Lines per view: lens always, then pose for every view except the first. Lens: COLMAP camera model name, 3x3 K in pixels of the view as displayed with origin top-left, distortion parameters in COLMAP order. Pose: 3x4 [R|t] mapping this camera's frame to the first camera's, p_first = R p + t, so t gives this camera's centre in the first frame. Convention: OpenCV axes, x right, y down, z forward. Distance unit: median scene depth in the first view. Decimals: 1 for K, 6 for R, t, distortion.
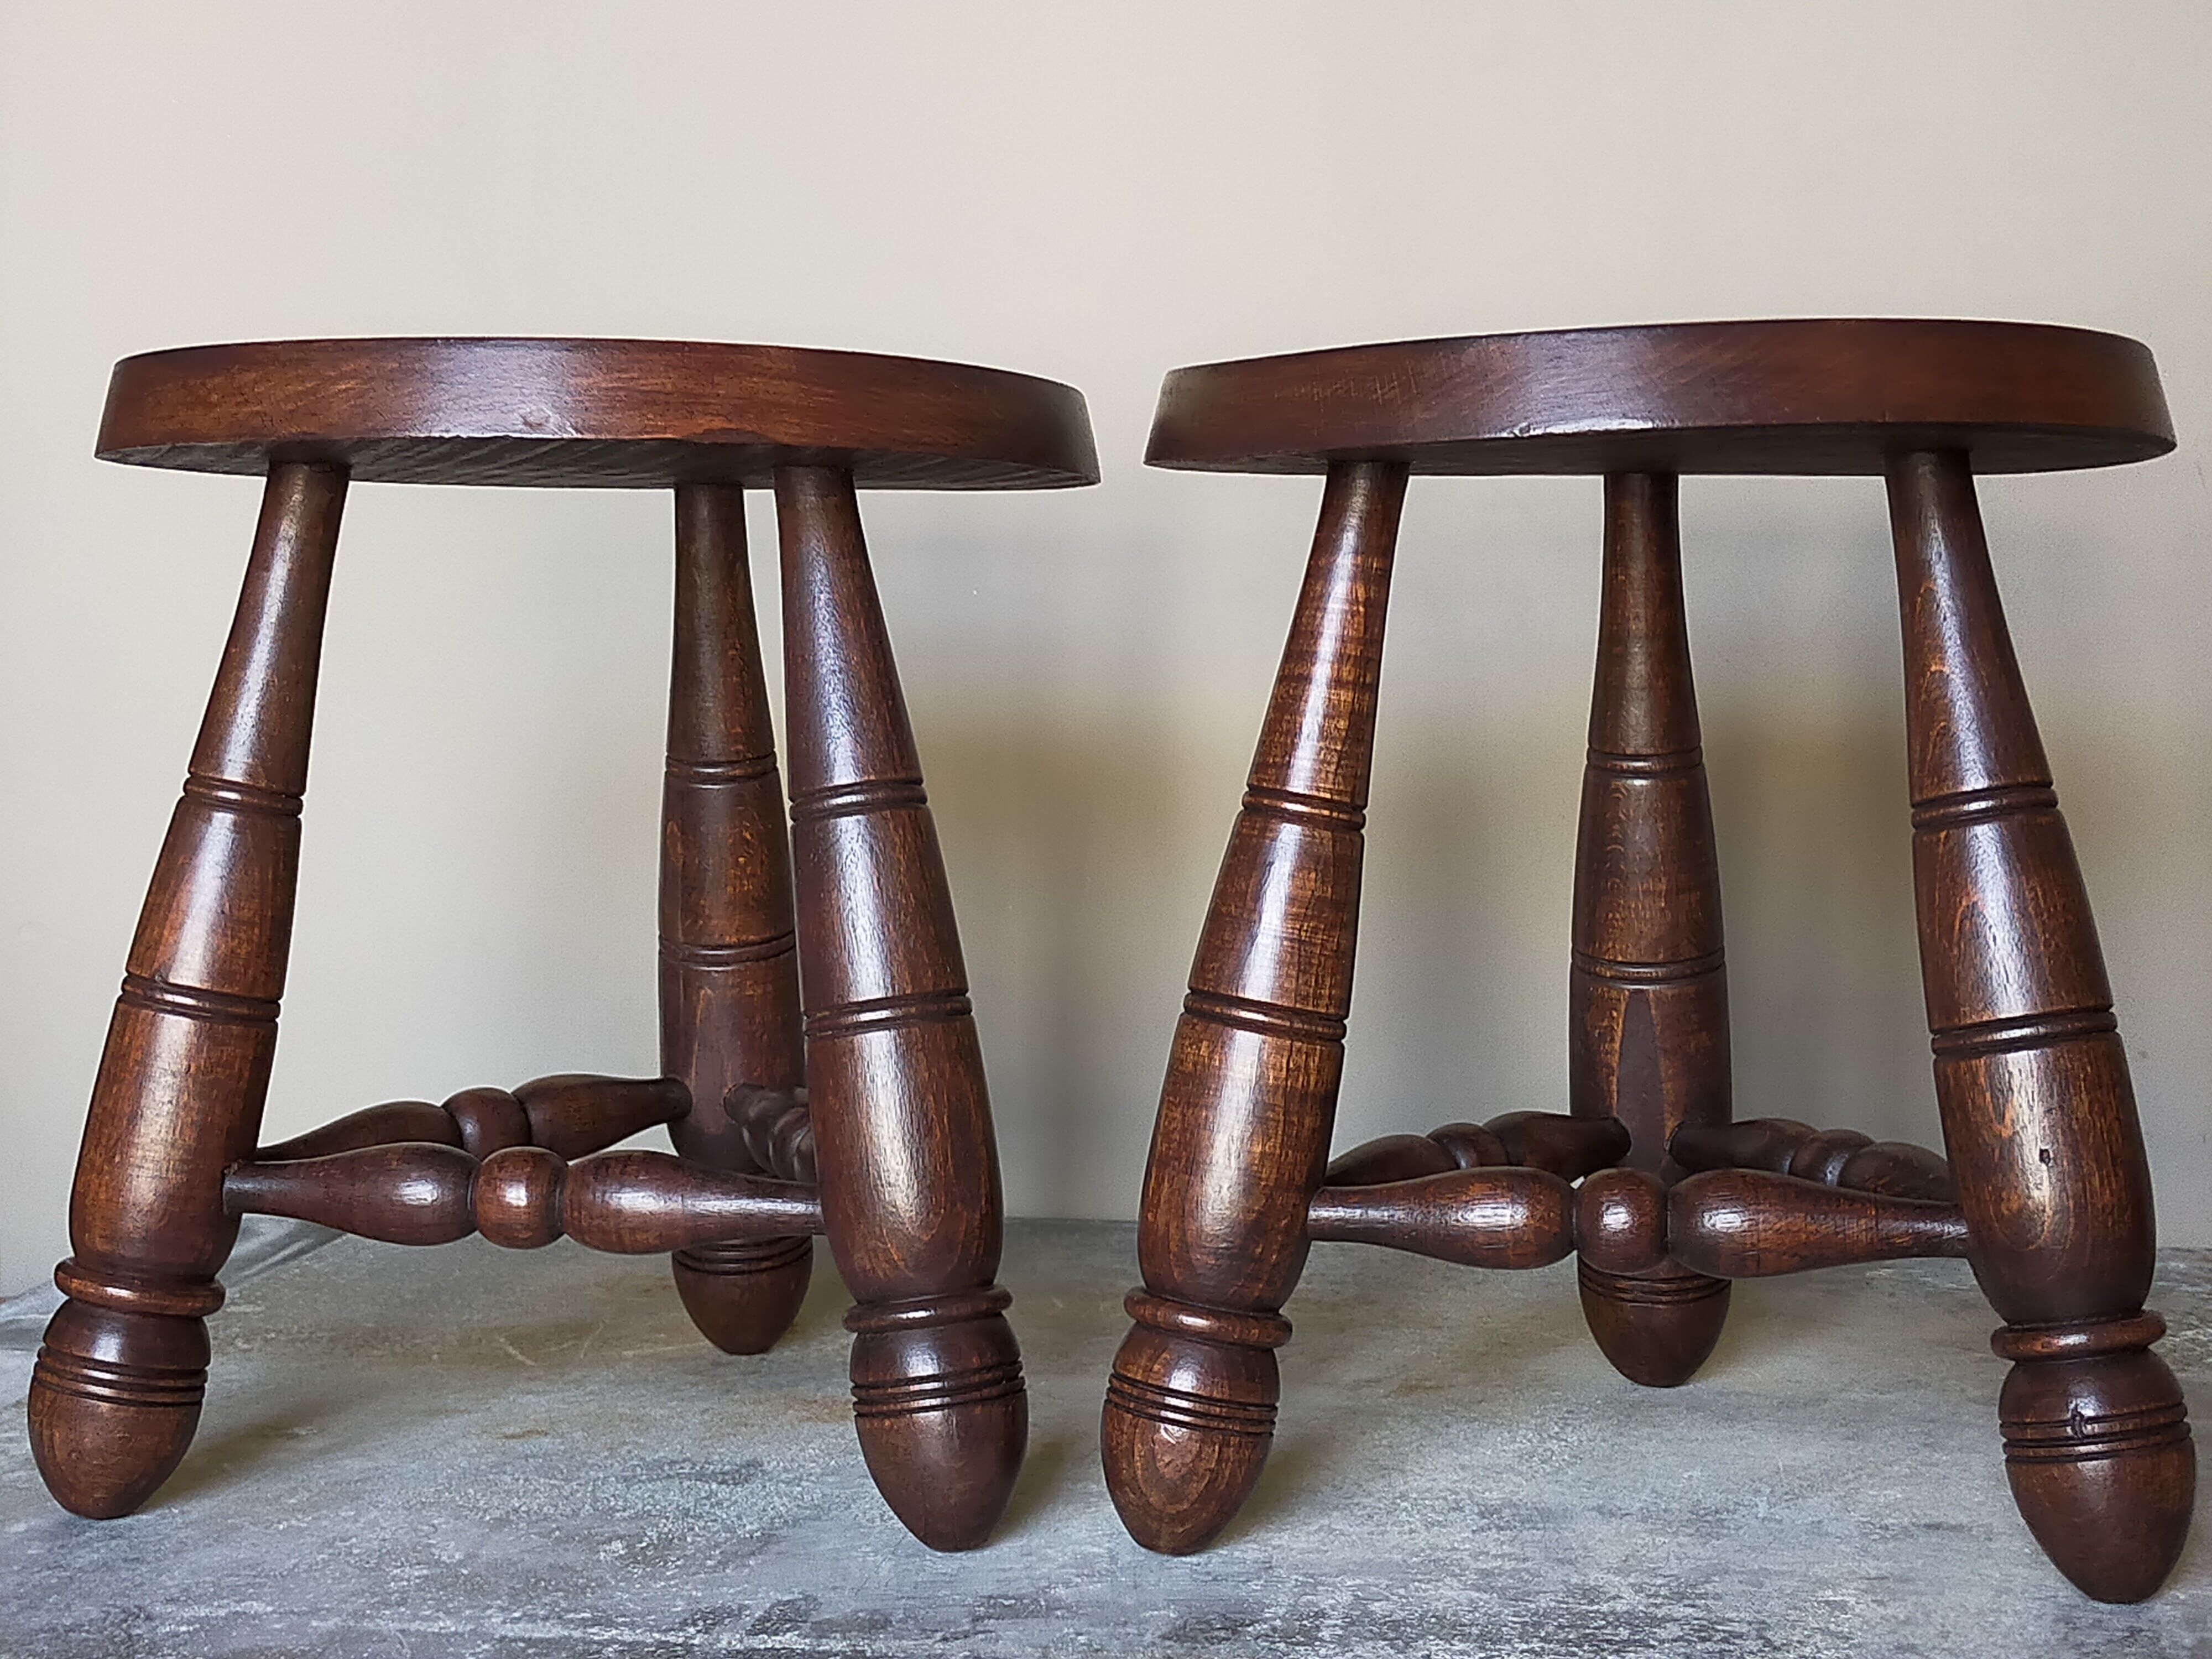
lens RADIAL K [[3407.9, 0, 1101.6], [0, 3407.9, 831.8], [0, 0, 1]] dist [0.120473, -0.145056]
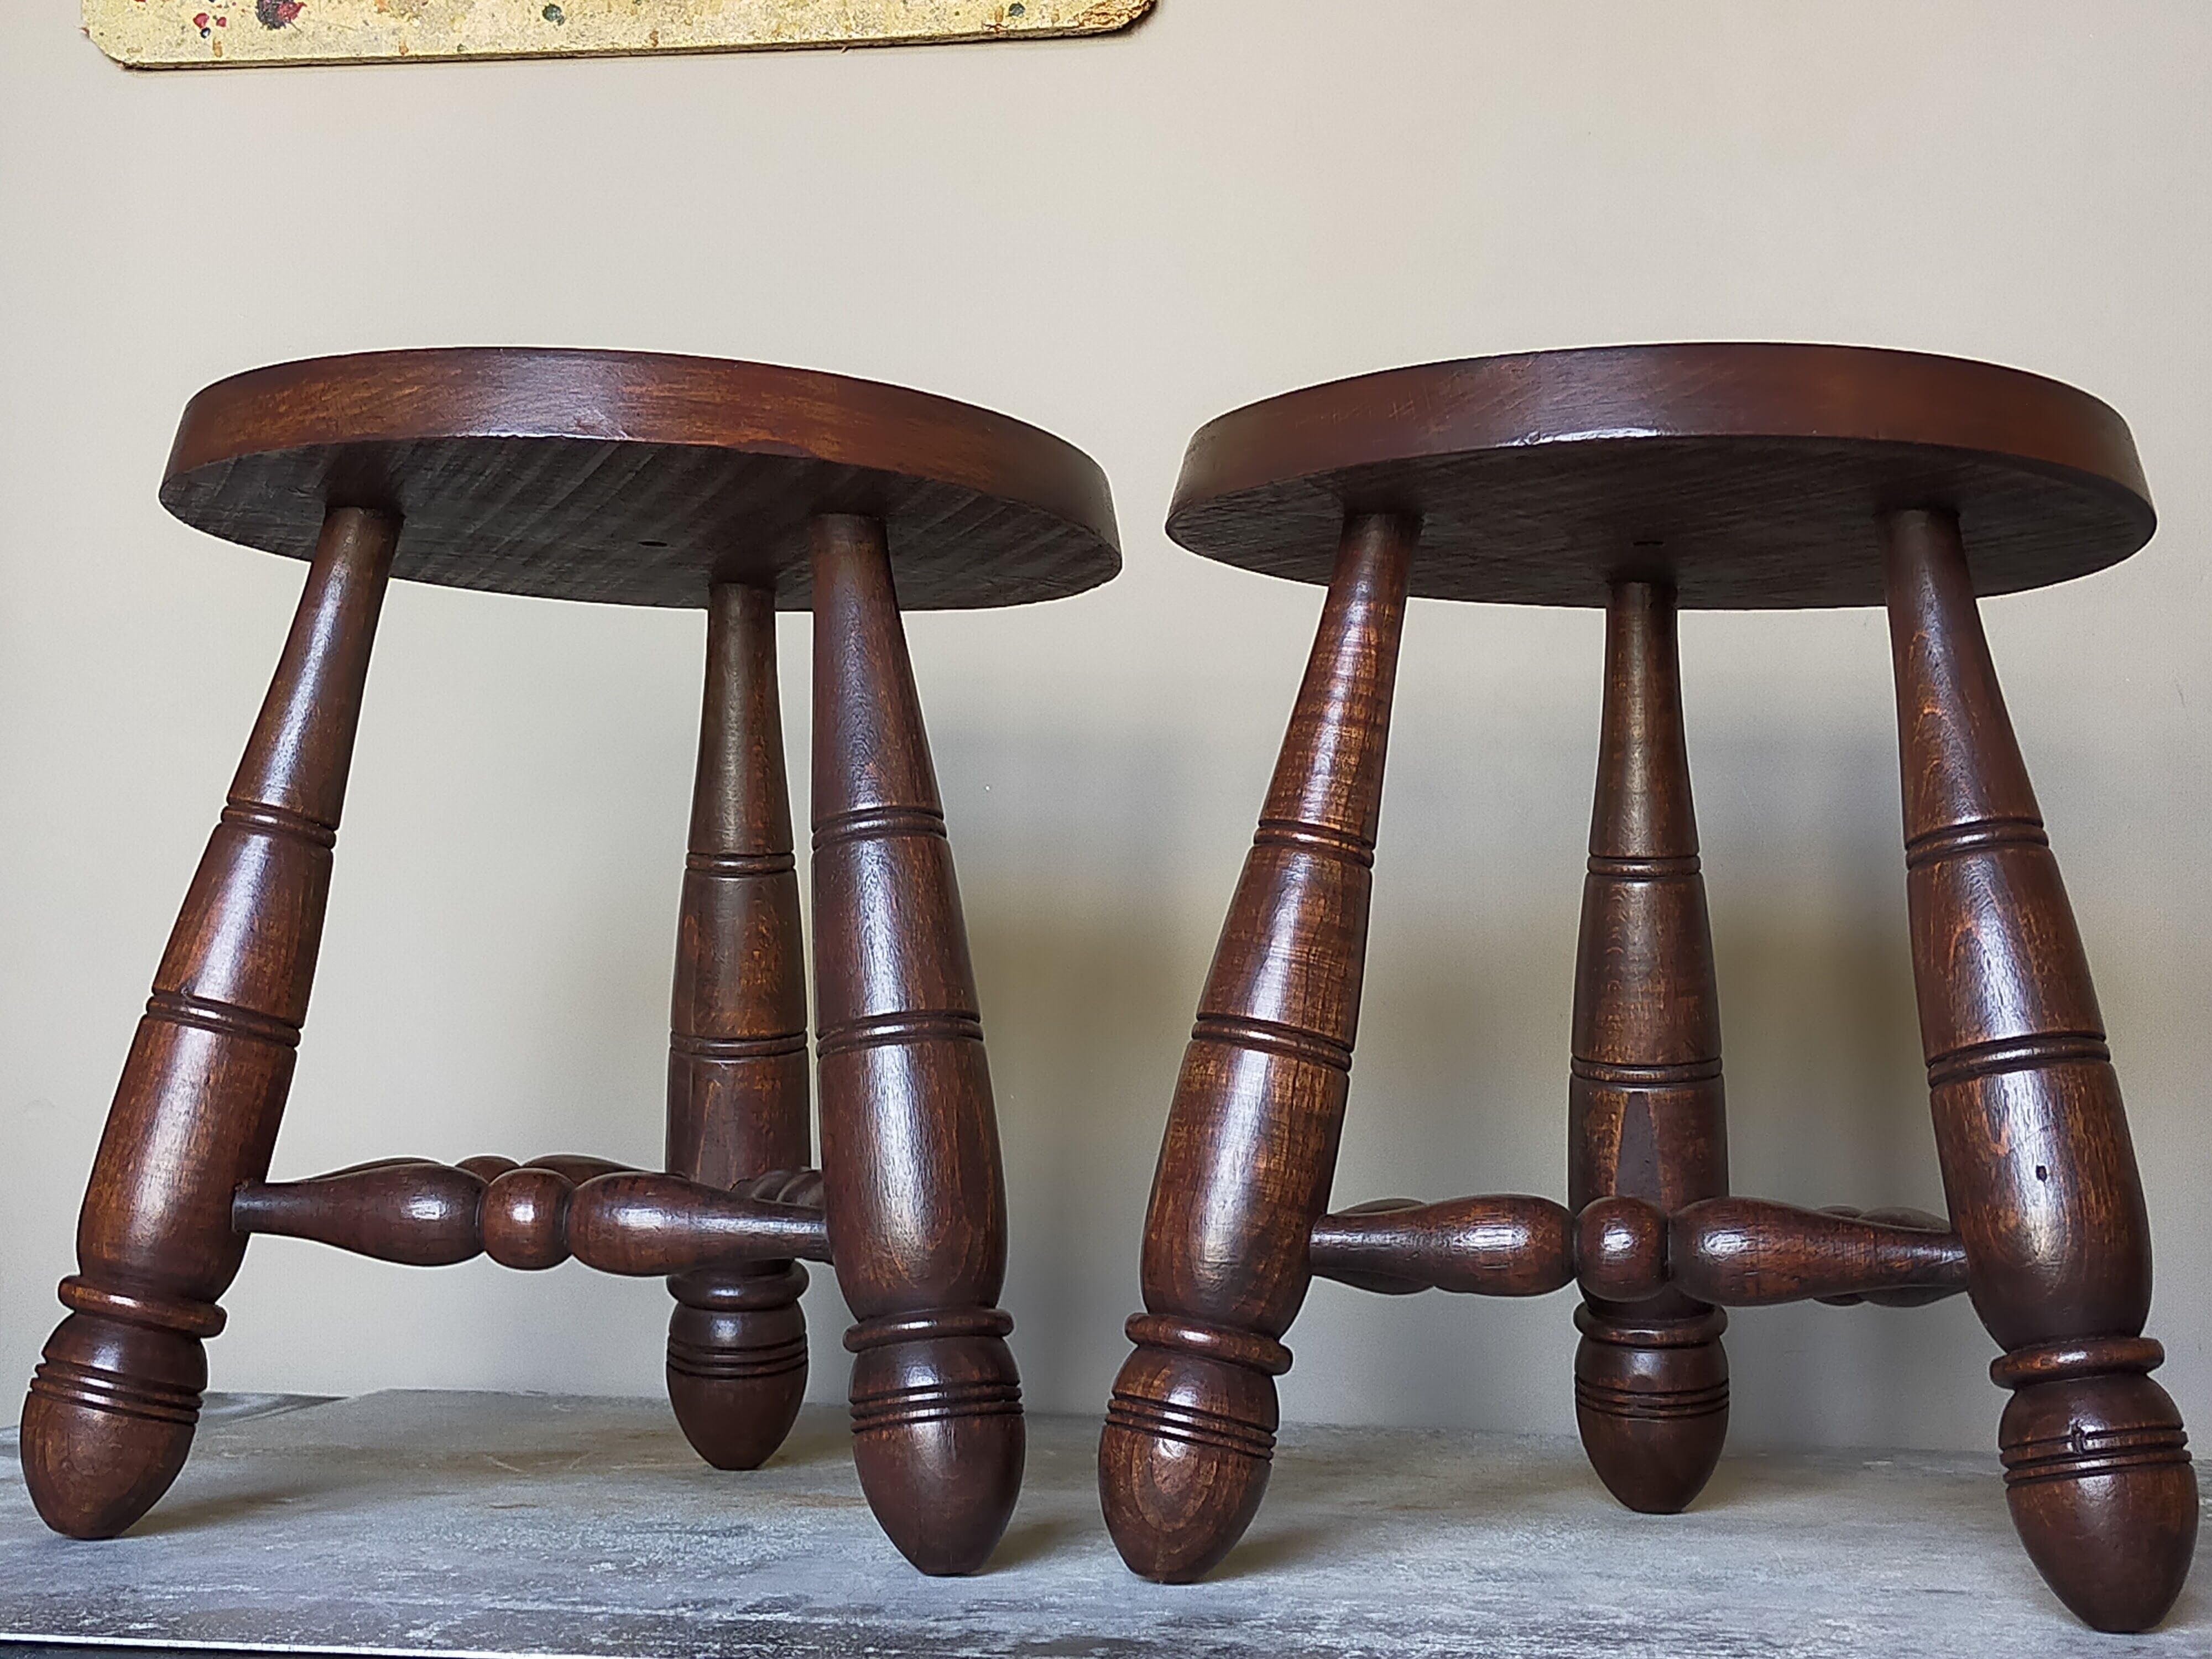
lens RADIAL K [[3401.9, 0, 1097.1], [0, 3401.9, 830.6], [0, 0, 1]] dist [0.116925, -0.108210]
pose [[0.999561, 0.029642, 0.000398, -0.006434], [-0.029199, 0.986760, -0.159536, 0.155527], [-0.005122, 0.159455, 0.987192, -0.011340]]
